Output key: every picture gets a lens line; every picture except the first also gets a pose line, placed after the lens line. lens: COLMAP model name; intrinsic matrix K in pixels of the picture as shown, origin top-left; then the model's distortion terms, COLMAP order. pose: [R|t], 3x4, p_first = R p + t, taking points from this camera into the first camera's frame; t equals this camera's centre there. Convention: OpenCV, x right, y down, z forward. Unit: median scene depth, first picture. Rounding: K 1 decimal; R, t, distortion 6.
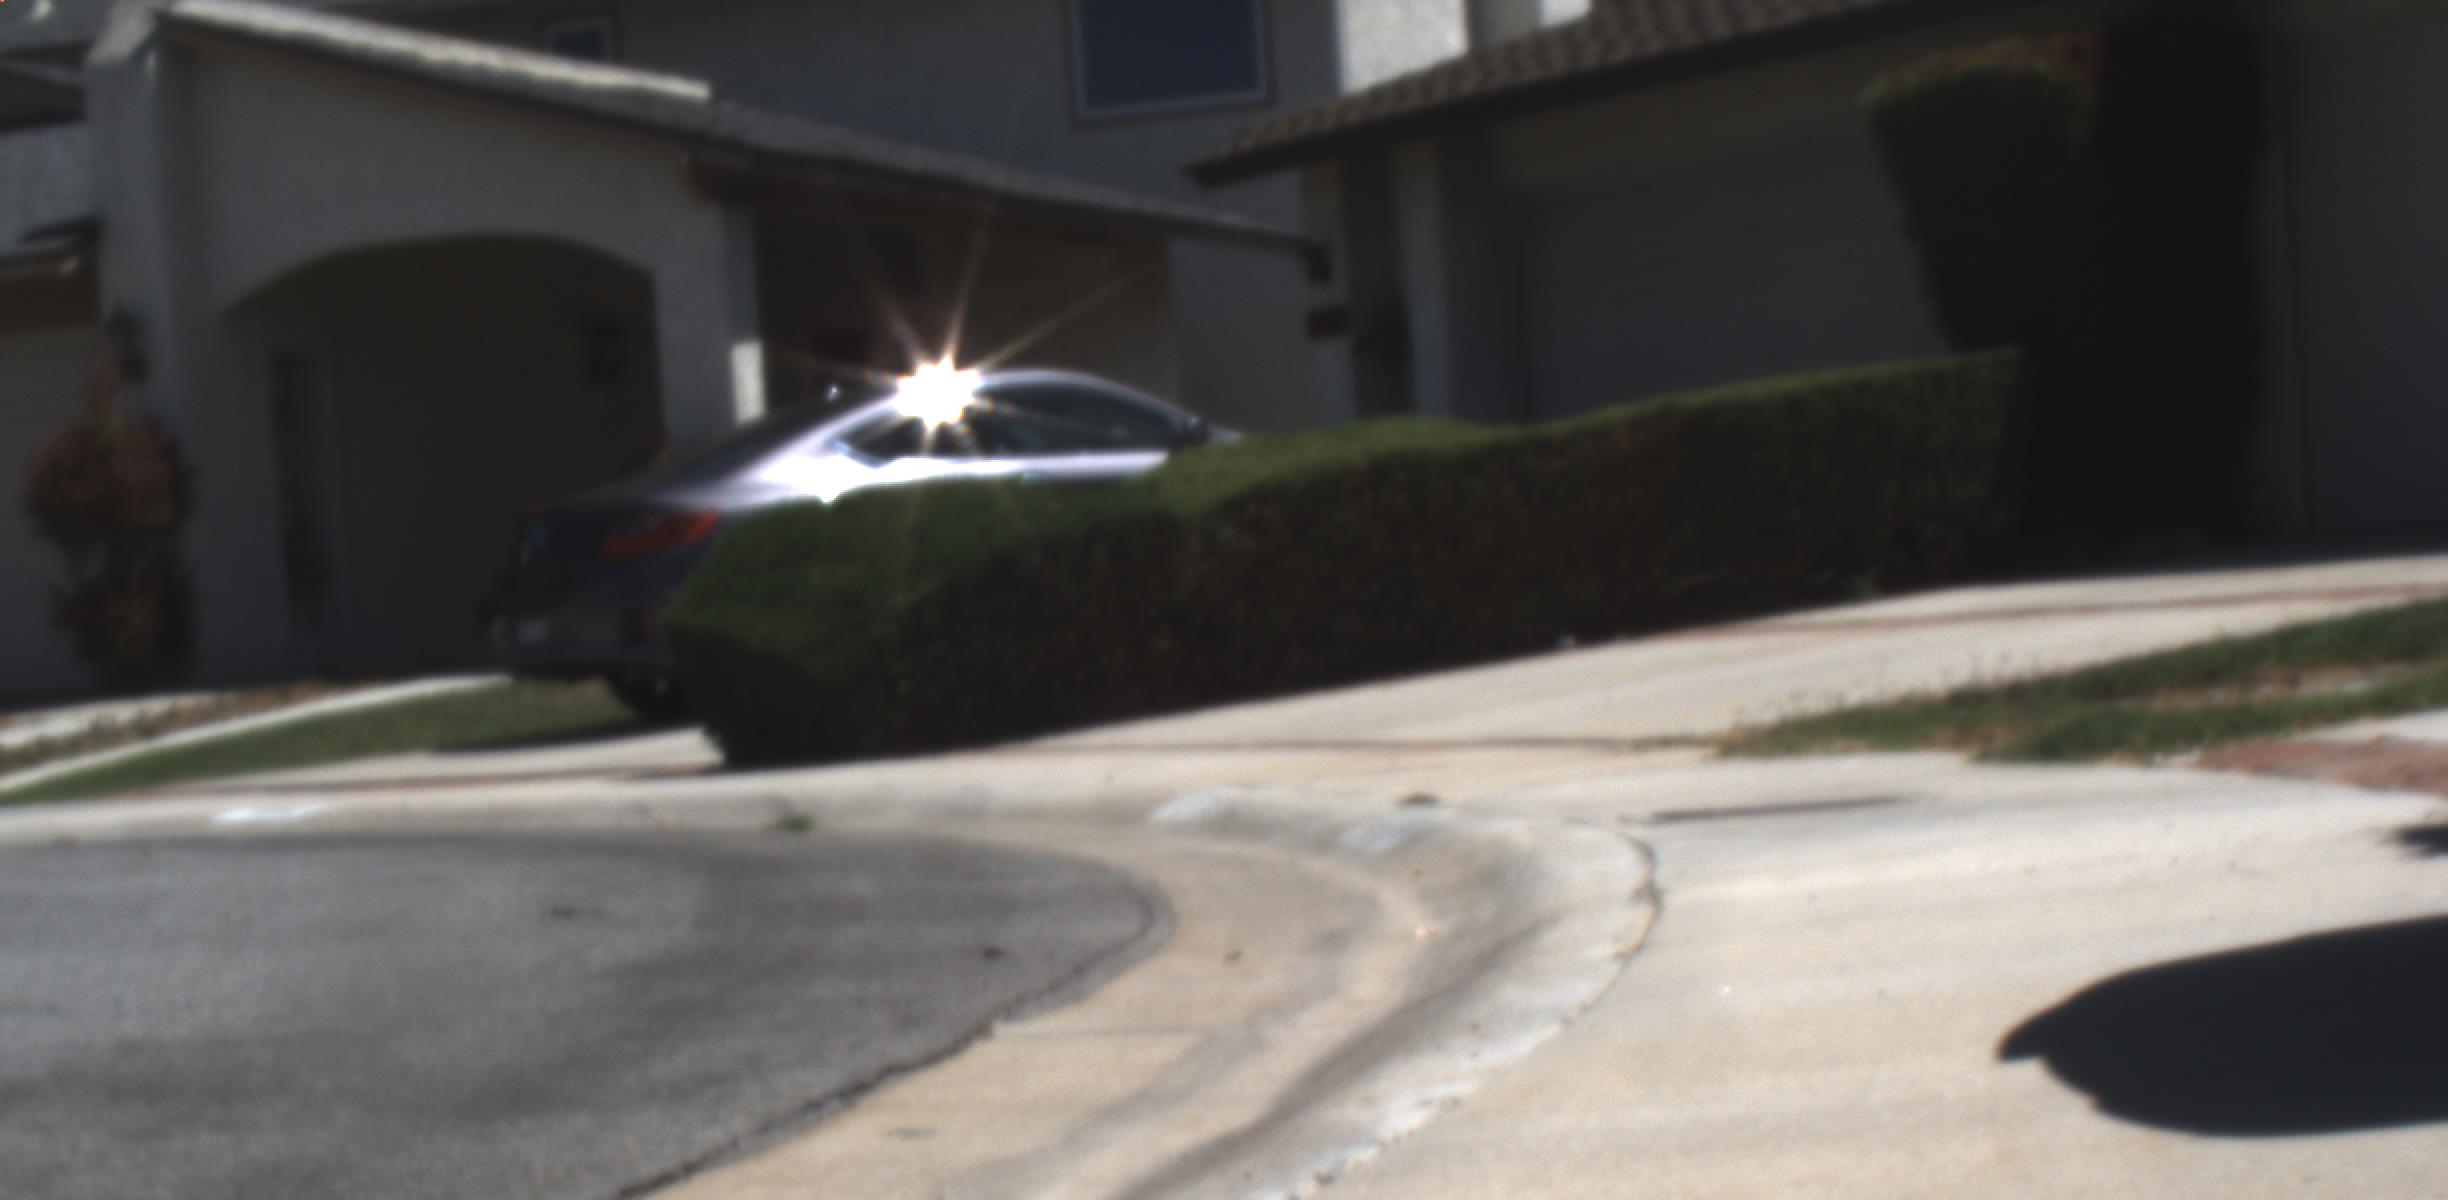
lens RADIAL K [[4763.4, 0, 1288.6], [0, 4763.4, 1033.9], [0, 0, 1]] dist [-0.187724, 0.891400]
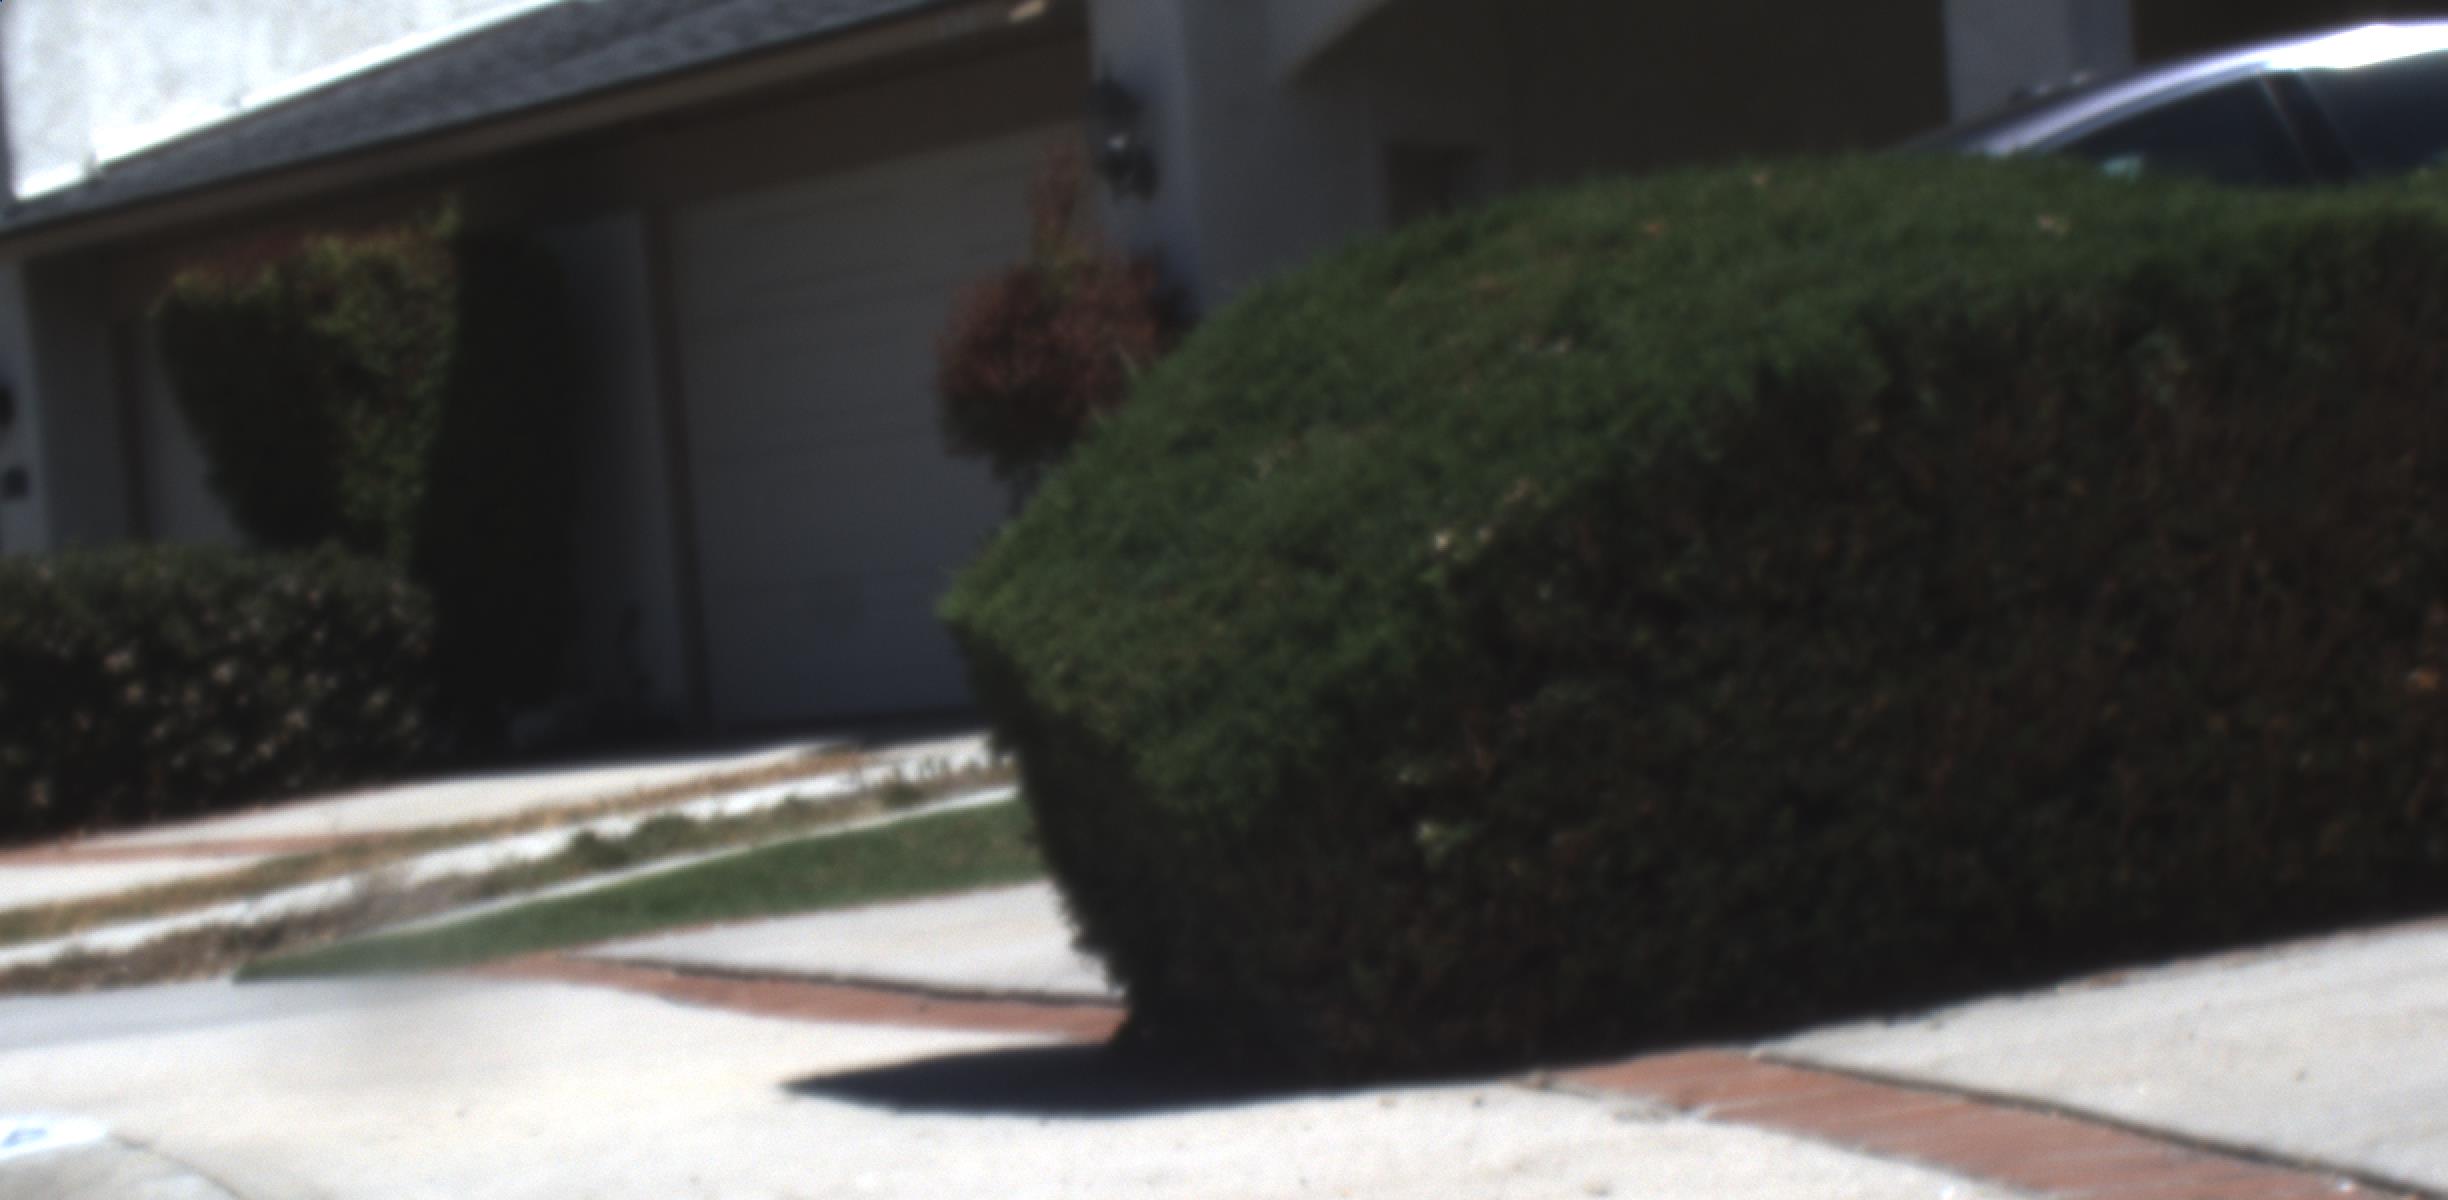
lens RADIAL K [[4763.4, 0, 1288.6], [0, 4763.4, 1033.9], [0, 0, 1]] dist [-0.187724, 0.891400]
pose [[0.918502, 0.023416, -0.394723, 0.022906], [-0.018549, 0.999698, 0.016142, -0.057382], [0.394981, -0.007504, 0.918659, 0.638219]]
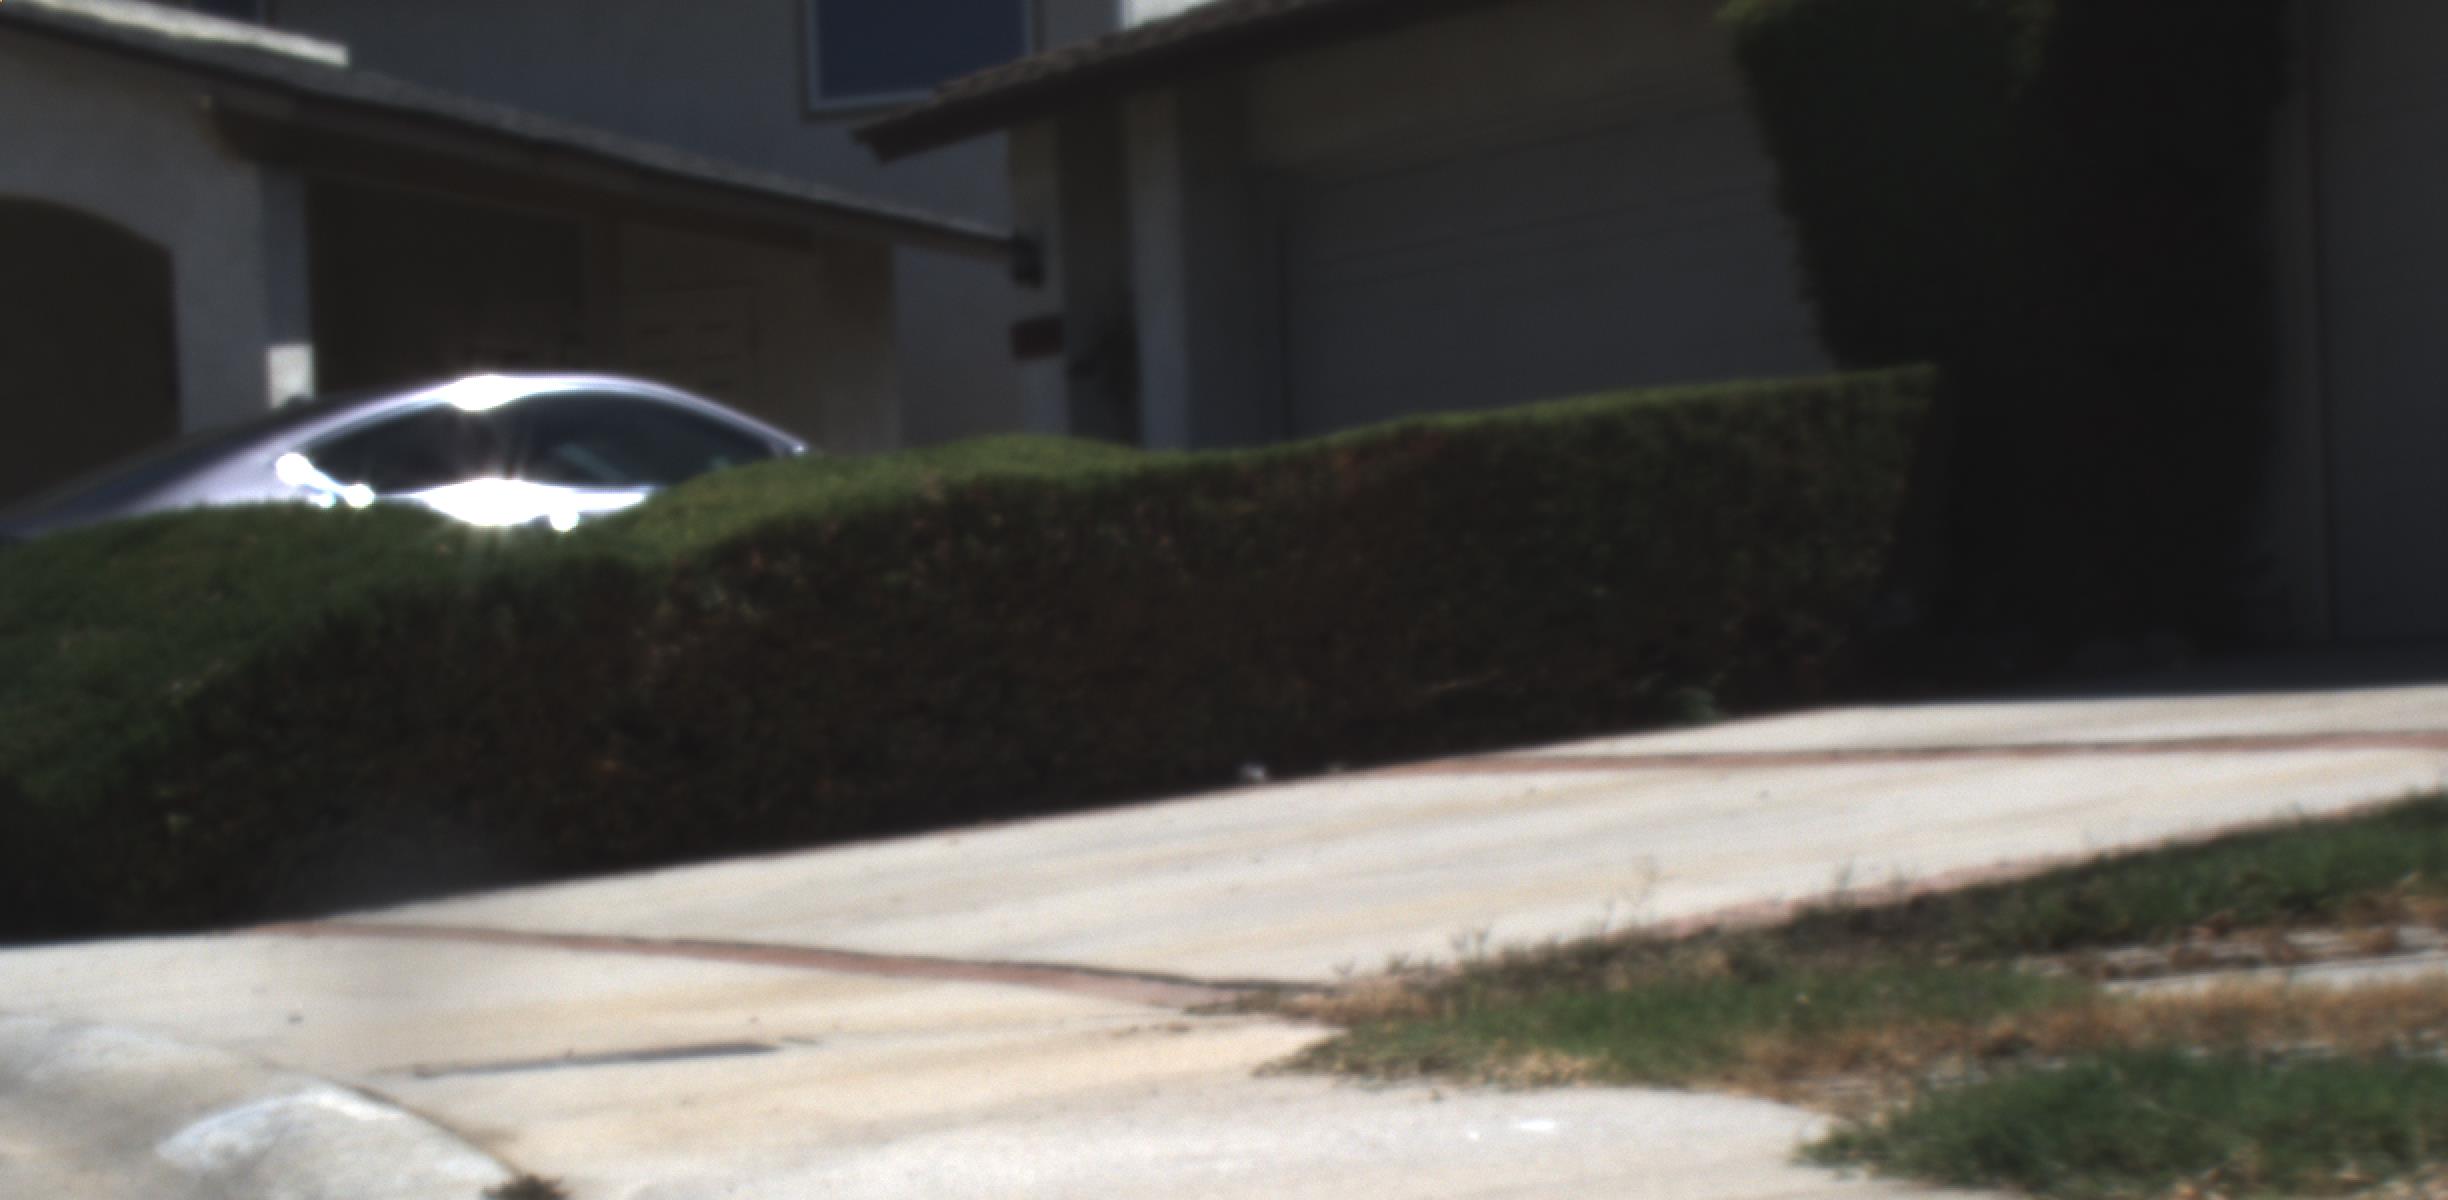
lens RADIAL K [[4763.4, 0, 1288.6], [0, 4763.4, 1033.9], [0, 0, 1]] dist [-0.187724, 0.891400]
pose [[0.999416, 0.026661, 0.021397, 0.048632], [-0.026242, 0.999463, -0.019617, -0.031537], [-0.021909, 0.019044, 0.999579, 0.317986]]
